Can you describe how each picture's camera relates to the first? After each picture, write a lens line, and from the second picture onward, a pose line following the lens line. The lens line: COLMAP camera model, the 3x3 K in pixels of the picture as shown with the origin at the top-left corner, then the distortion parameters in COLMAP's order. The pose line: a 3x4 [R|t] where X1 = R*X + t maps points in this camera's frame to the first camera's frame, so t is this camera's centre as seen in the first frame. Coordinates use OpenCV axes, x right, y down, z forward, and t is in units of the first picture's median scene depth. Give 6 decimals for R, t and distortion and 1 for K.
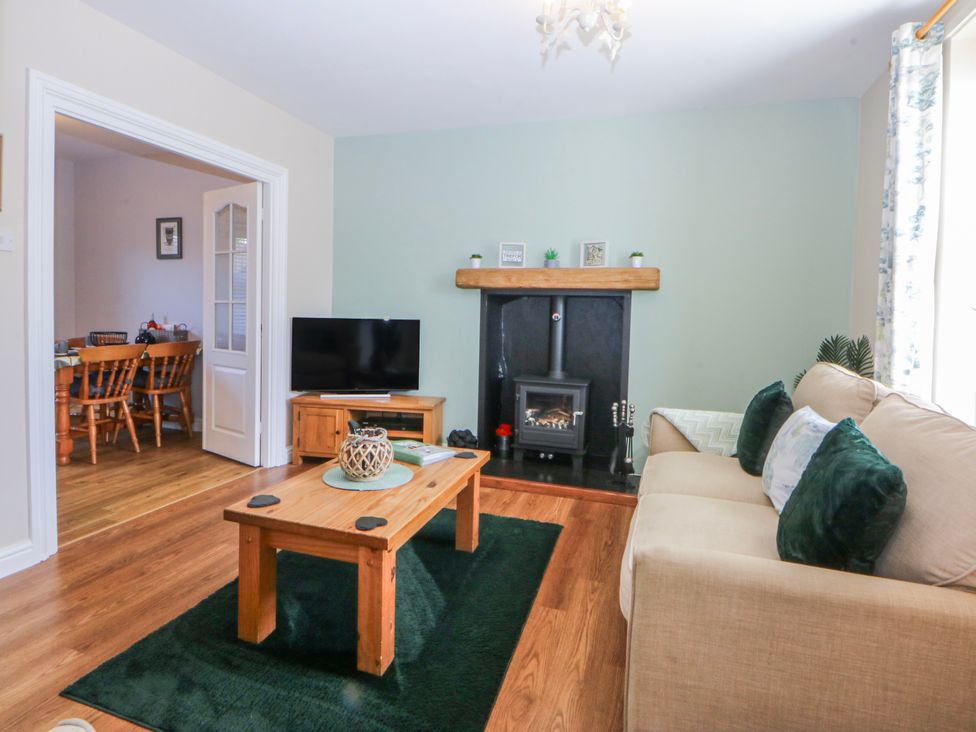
lens RADIAL K [[517.2, 0, 485.4], [0, 517.2, 325.8], [0, 0, 1]] dist [0.010260, -0.017349]
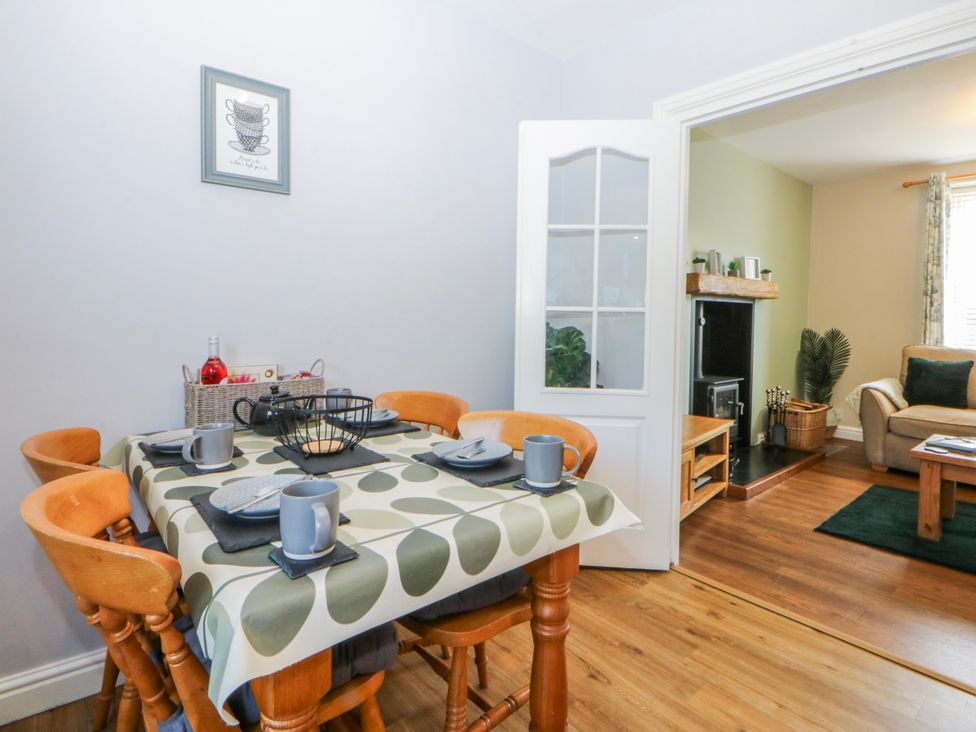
lens RADIAL K [[517.2, 0, 485.4], [0, 517.2, 325.8], [0, 0, 1]] dist [0.010260, -0.017349]
pose [[0.533297, -0.032531, 0.845303, -1.088465], [0.020867, 0.999462, 0.025298, -0.047125], [-0.845671, 0.004148, 0.533689, 0.851781]]
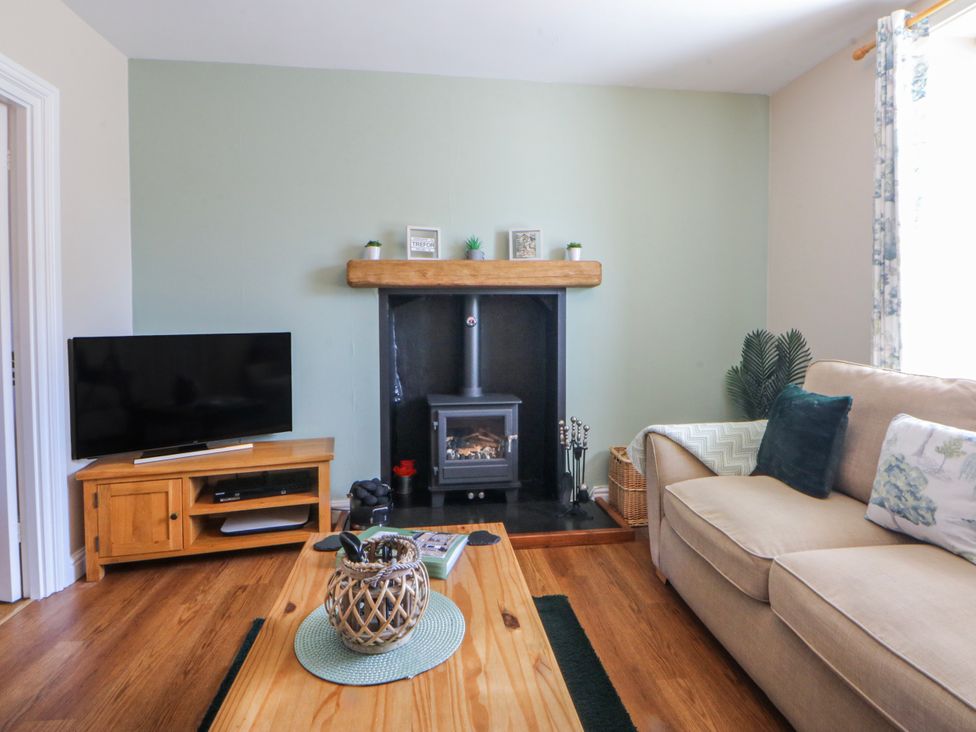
lens RADIAL K [[517.2, 0, 485.4], [0, 517.2, 325.8], [0, 0, 1]] dist [0.010260, -0.017349]
pose [[0.906678, -0.039251, 0.419994, -0.196275], [0.040831, 0.999152, 0.005234, -0.014089], [-0.419844, 0.012403, 0.907512, 0.265407]]
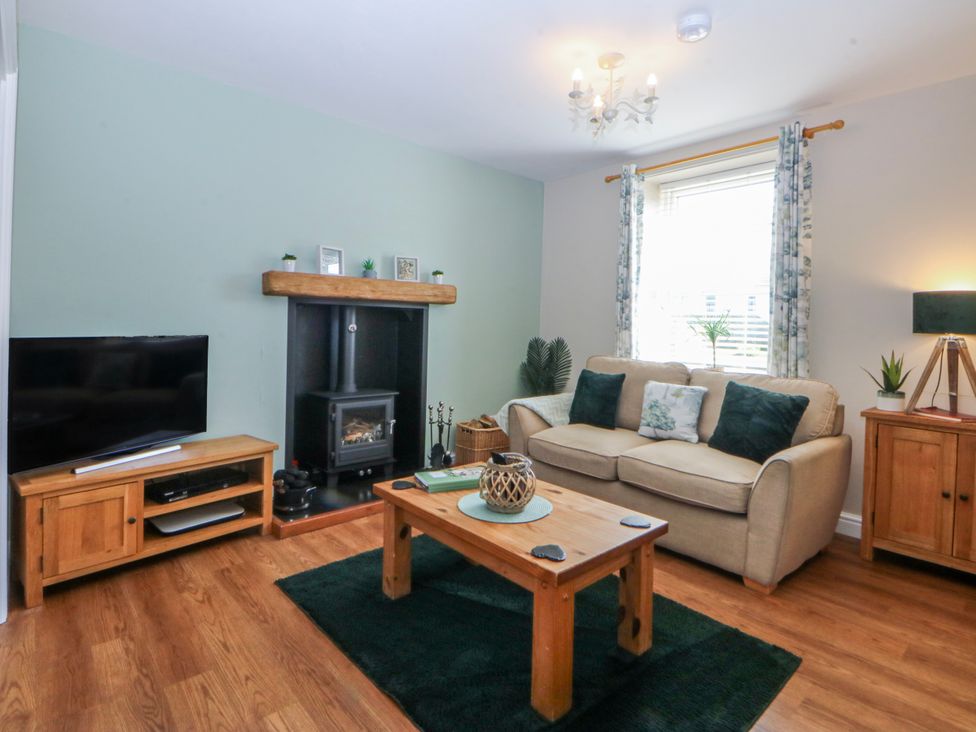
lens RADIAL K [[517.2, 0, 485.4], [0, 517.2, 325.8], [0, 0, 1]] dist [0.010260, -0.017349]
pose [[0.504857, -0.016389, 0.863047, -0.602800], [0.015155, 0.999834, 0.010121, -0.028617], [-0.863070, 0.007970, 0.505022, 0.316016]]
